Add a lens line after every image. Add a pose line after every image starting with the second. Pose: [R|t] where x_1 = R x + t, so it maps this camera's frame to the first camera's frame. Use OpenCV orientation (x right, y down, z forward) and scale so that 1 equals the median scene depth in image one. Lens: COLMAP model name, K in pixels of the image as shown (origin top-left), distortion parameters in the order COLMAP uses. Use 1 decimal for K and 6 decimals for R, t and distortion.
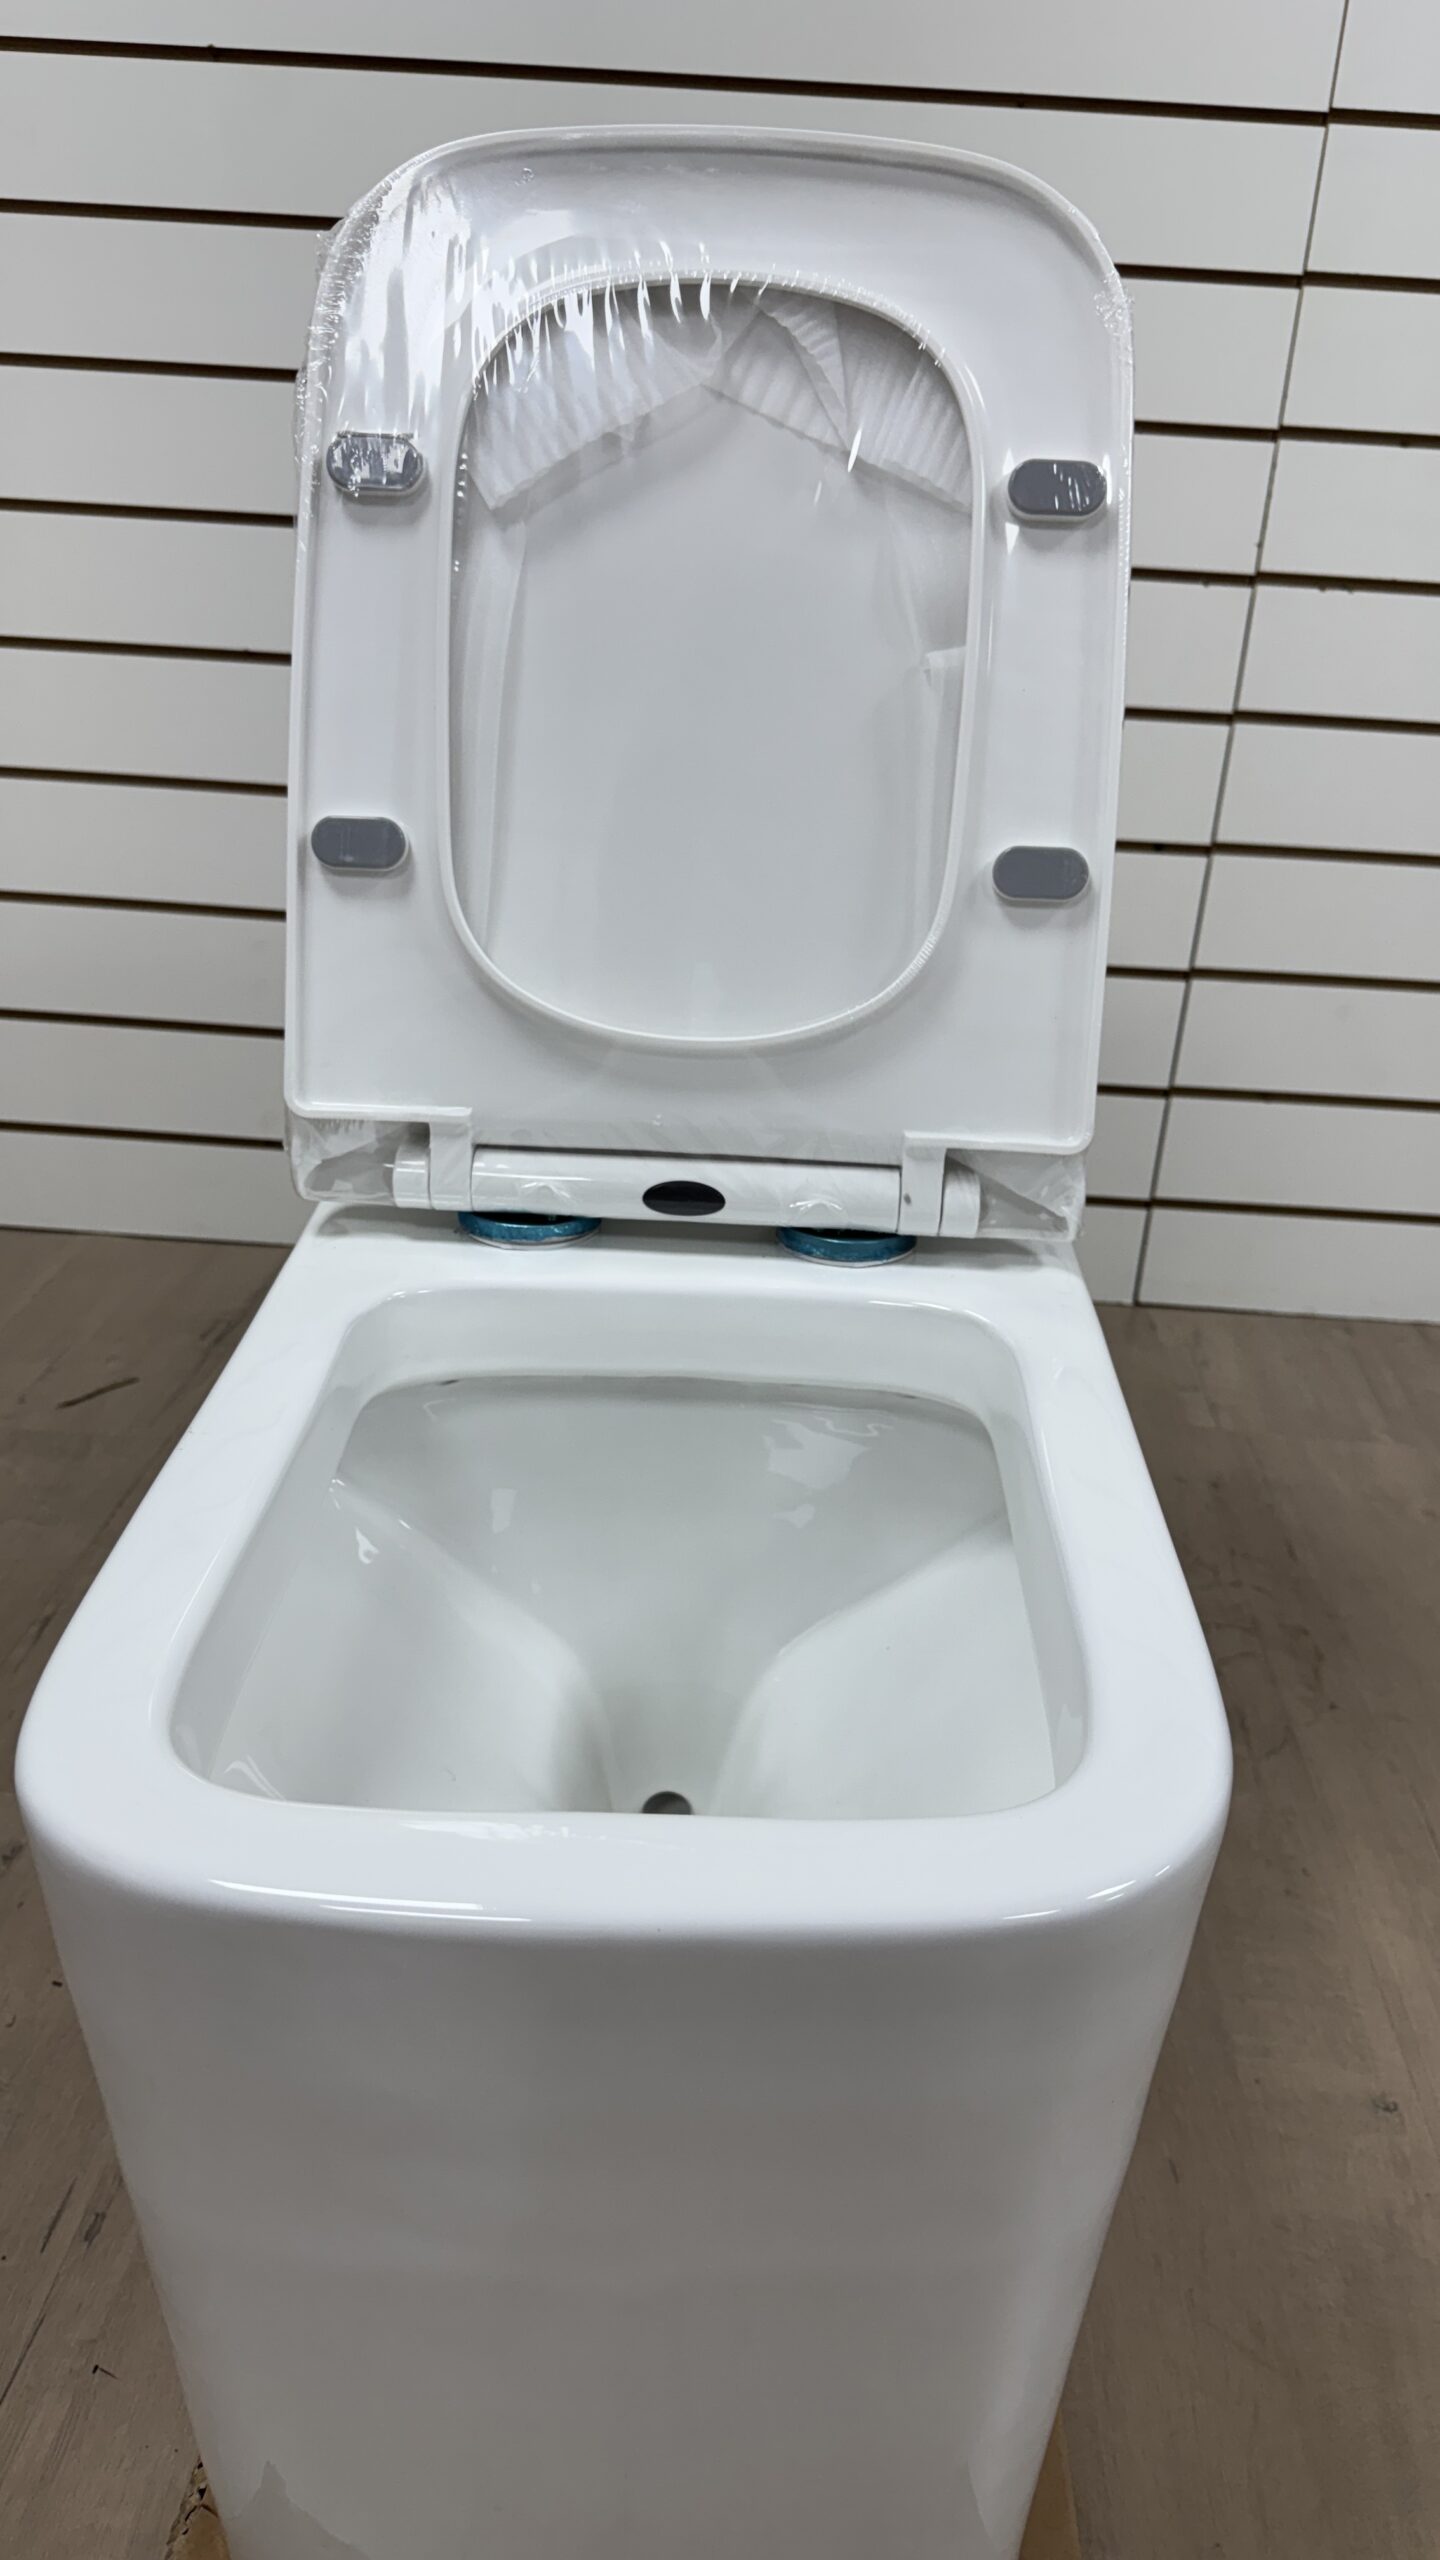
lens RADIAL K [[1815.0, 0, 723.9], [0, 1815.0, 1296.6], [0, 0, 1]] dist [0.046607, -0.054218]
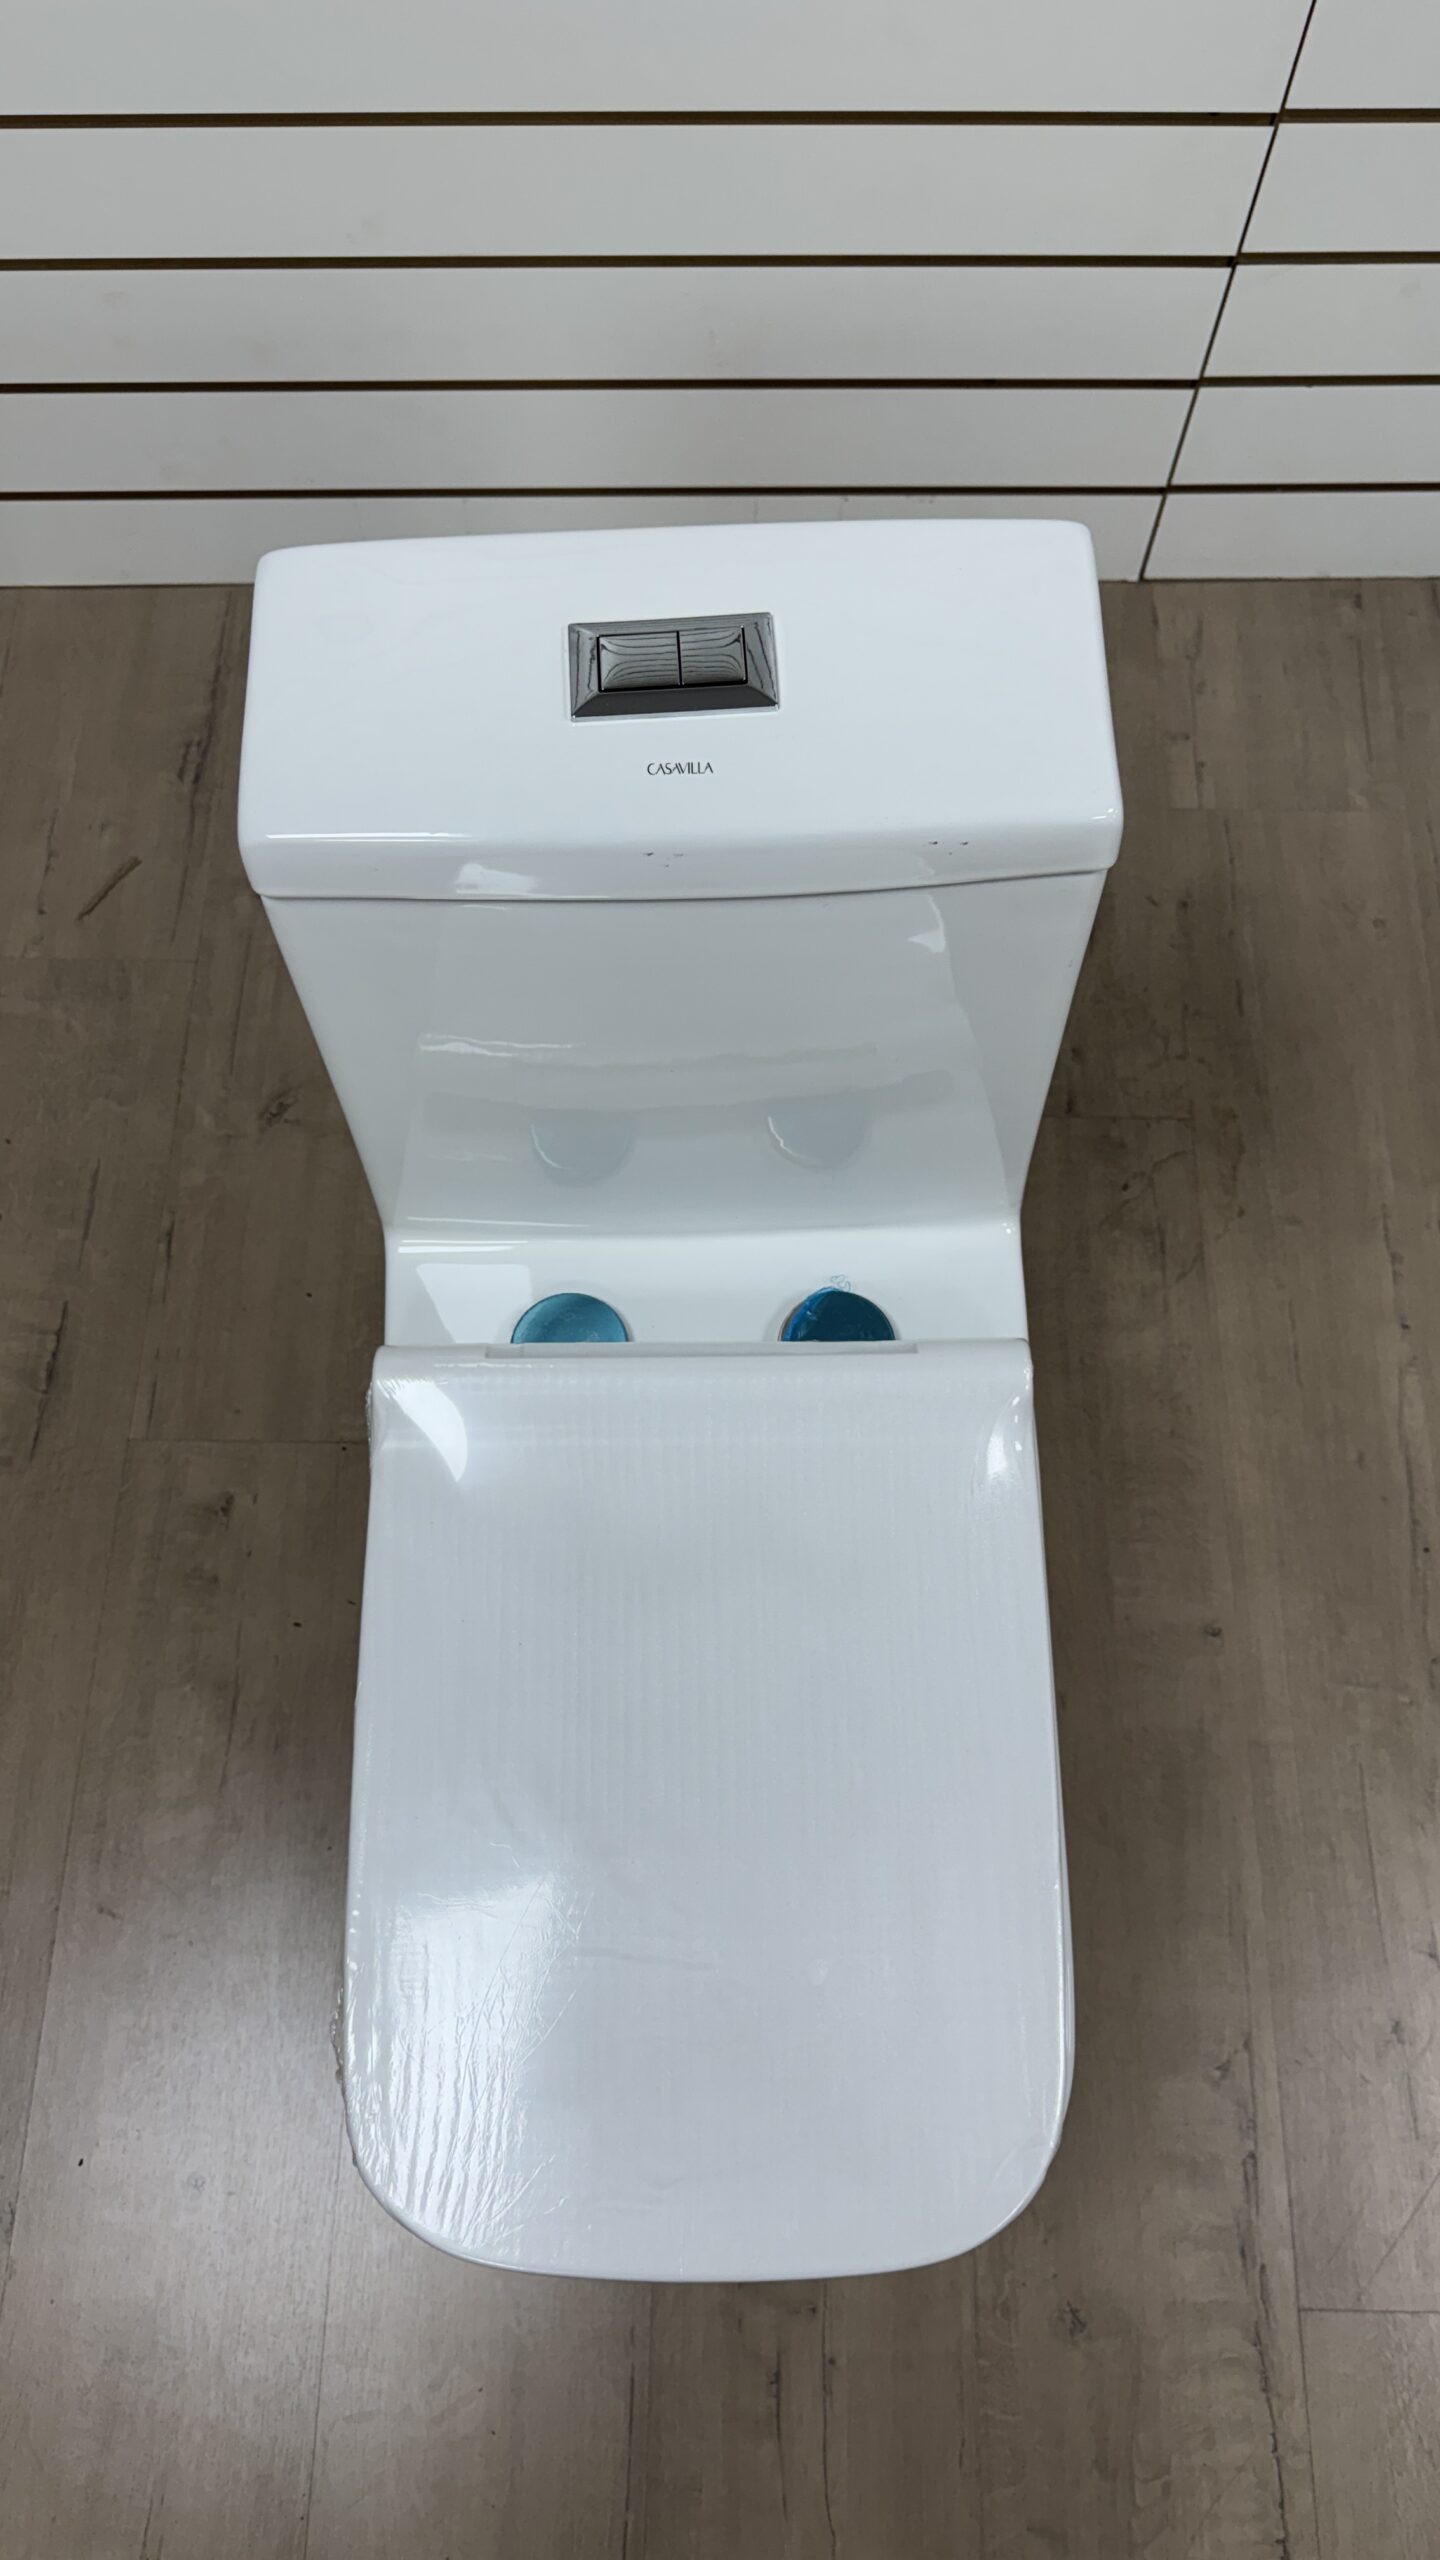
lens RADIAL K [[1815.0, 0, 722.7], [0, 1815.0, 1289.4], [0, 0, 1]] dist [0.046607, -0.054218]
pose [[0.997434, -0.067031, -0.025138, 0.014435], [0.065590, 0.714949, 0.696093, -0.491576], [-0.028687, -0.695956, 0.717511, 0.091589]]
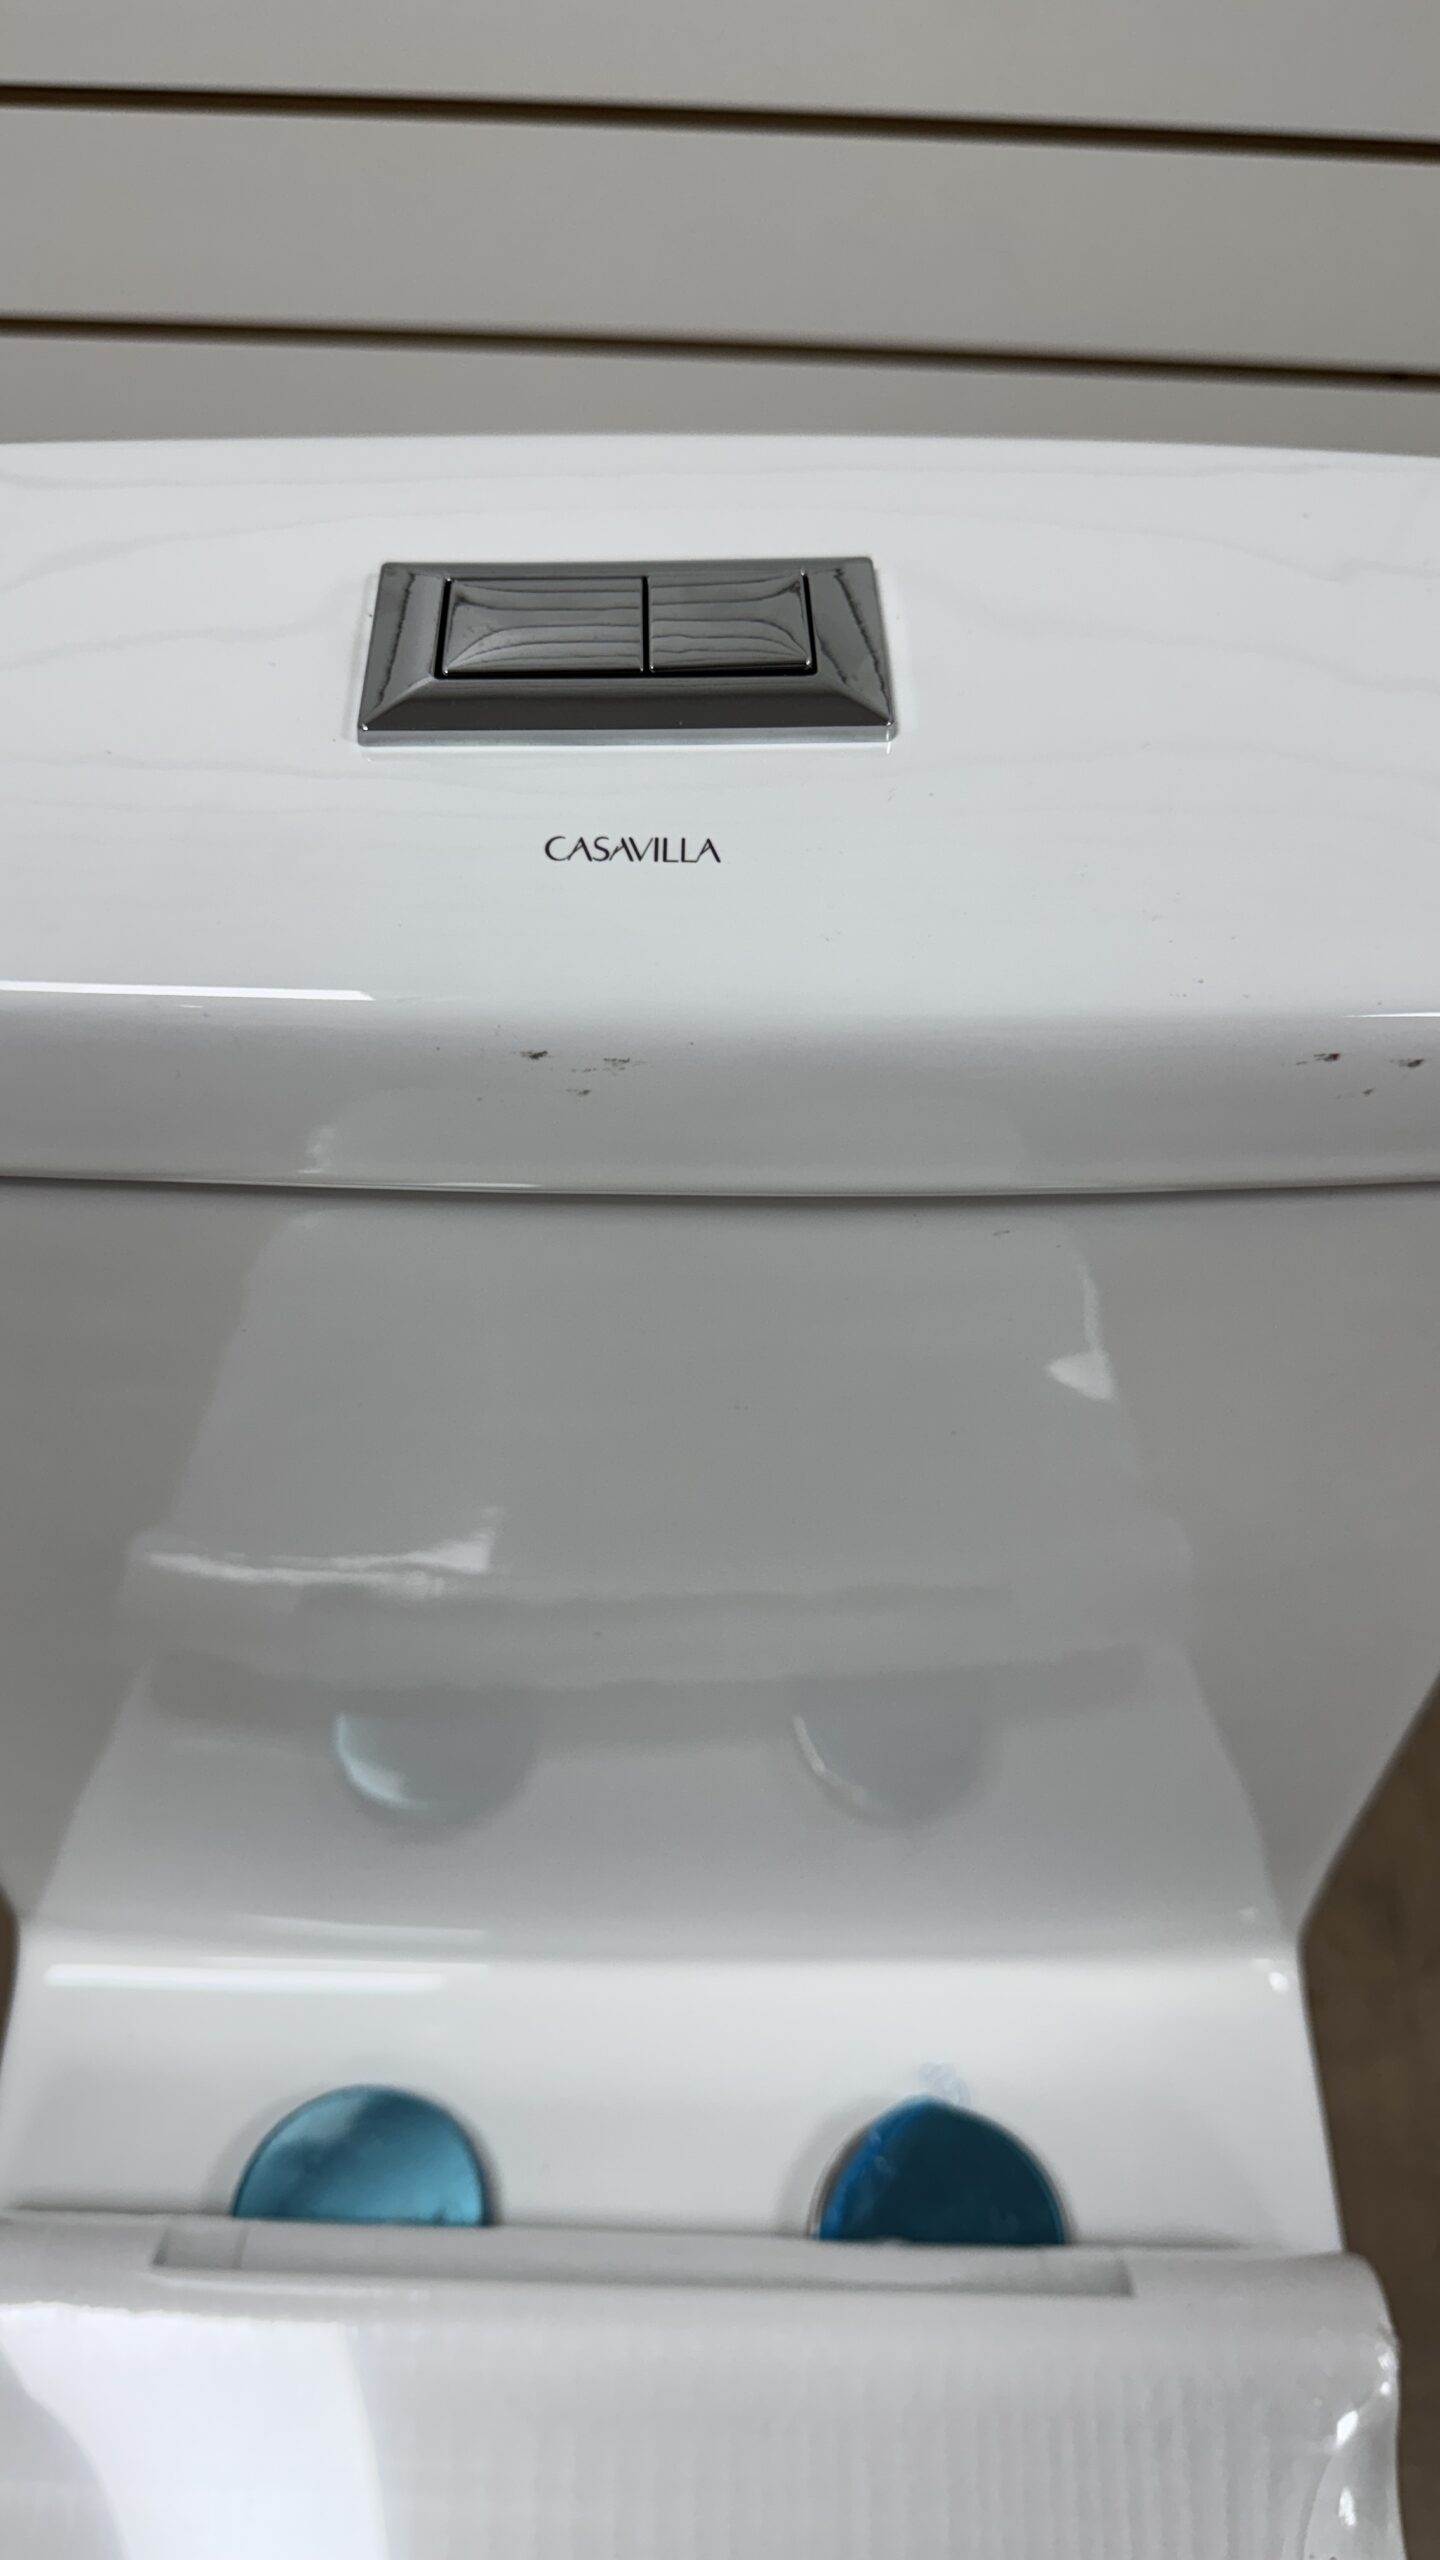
lens RADIAL K [[1815.0, 0, 722.8], [0, 1815.0, 1300.4], [0, 0, 1]] dist [0.046607, -0.054218]
pose [[0.999437, -0.033166, -0.004996, 0.008766], [0.031513, 0.877538, 0.478471, -0.306564], [-0.011485, -0.478359, 0.878089, 0.348419]]
